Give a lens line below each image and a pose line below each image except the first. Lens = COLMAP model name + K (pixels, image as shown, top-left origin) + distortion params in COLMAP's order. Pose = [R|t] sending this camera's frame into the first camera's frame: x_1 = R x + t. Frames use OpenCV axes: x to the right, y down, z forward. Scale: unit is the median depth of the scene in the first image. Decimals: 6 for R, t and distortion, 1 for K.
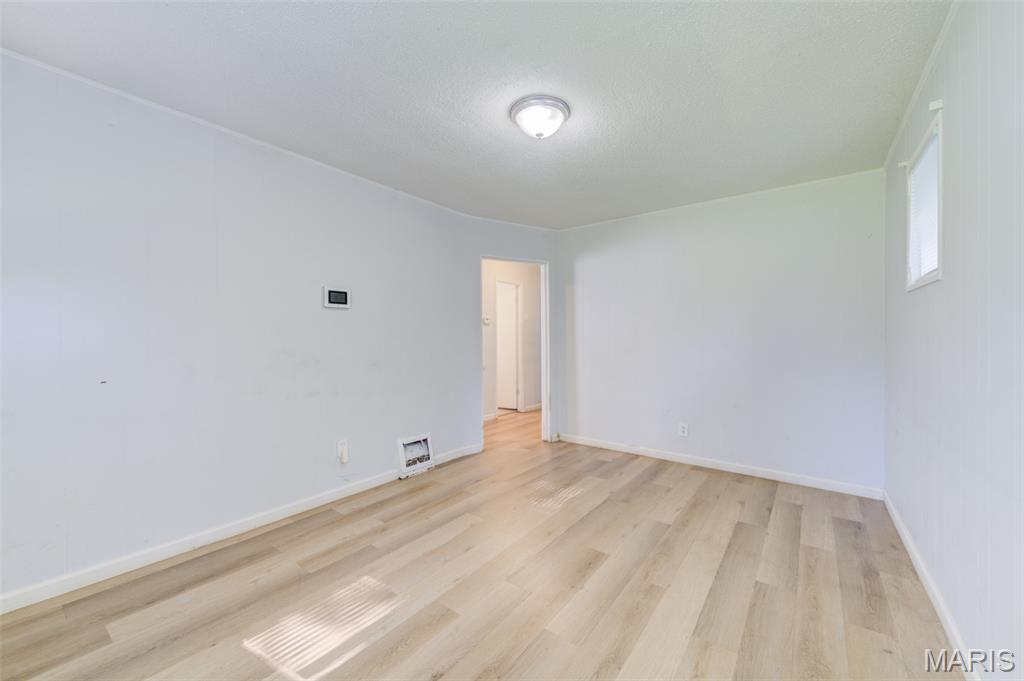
lens RADIAL K [[400.2, 0, 511.7], [0, 400.2, 338.3], [0, 0, 1]] dist [0.006244, -0.001540]
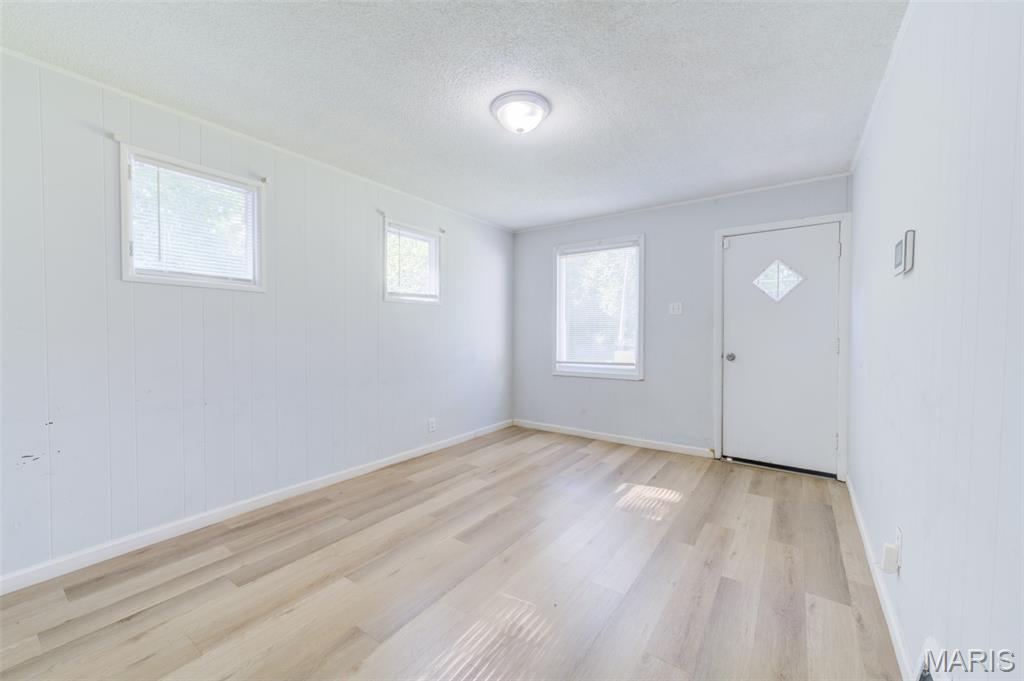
lens RADIAL K [[400.2, 0, 512.2], [0, 400.2, 338.7], [0, 0, 1]] dist [0.006244, -0.001540]
pose [[-0.999720, -0.004052, -0.023327, 0.113618], [-0.004577, 0.999737, 0.022493, -0.002982], [0.023229, 0.022593, -0.999475, 2.012891]]
